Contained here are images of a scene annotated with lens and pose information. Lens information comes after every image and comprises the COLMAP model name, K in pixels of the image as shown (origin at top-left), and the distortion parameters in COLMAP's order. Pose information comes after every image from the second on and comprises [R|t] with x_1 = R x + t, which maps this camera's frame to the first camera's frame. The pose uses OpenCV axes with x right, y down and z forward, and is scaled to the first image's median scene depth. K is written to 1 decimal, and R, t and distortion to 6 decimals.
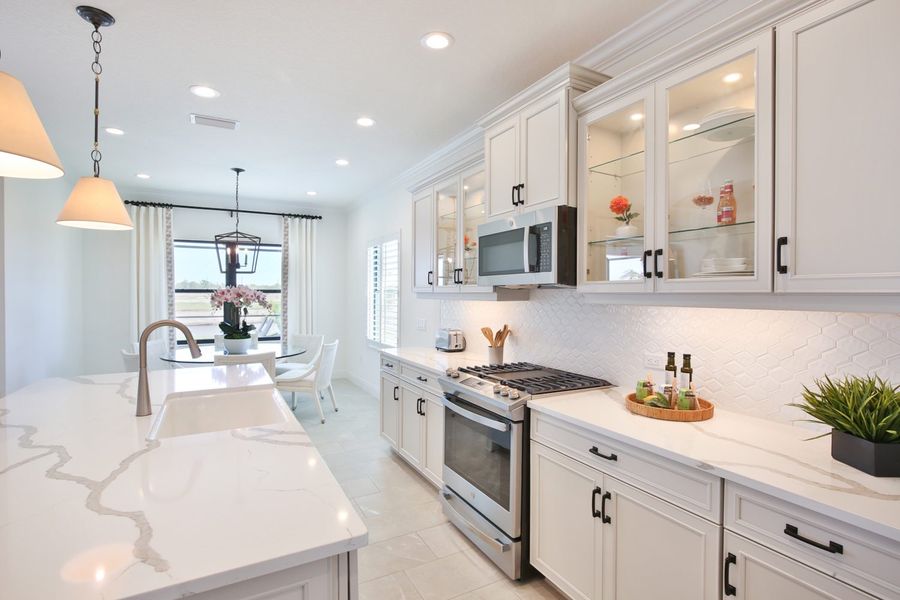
lens RADIAL K [[448.1, 0, 452.2], [0, 448.1, 296.9], [0, 0, 1]] dist [-0.020318, 0.002314]
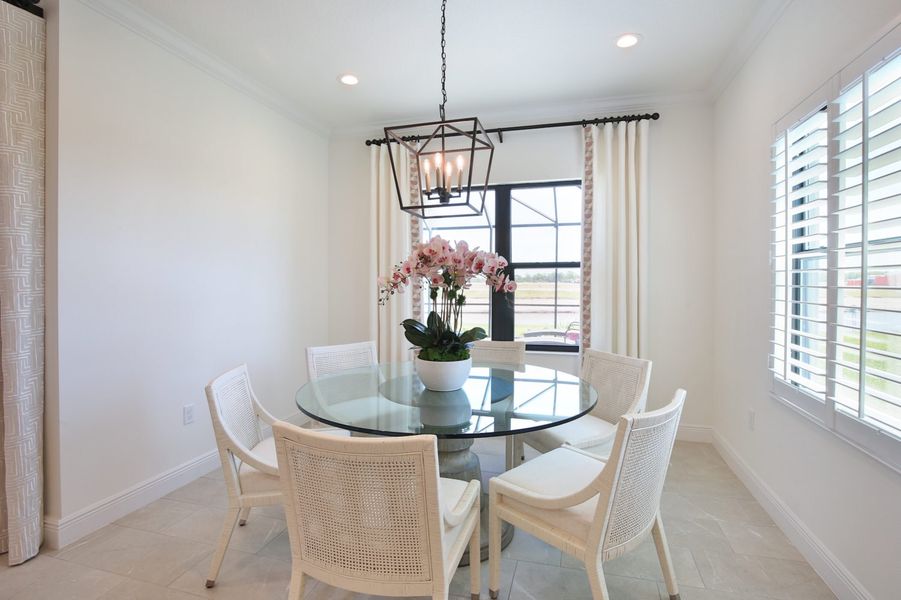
lens RADIAL K [[448.6, 0, 456.9], [0, 448.6, 287.5], [0, 0, 1]] dist [-0.020318, 0.002314]
pose [[0.728750, 0.004082, -0.684768, -0.118397], [-0.003850, 0.999991, 0.001863, 0.015762], [0.684769, 0.001279, 0.728759, 0.500278]]
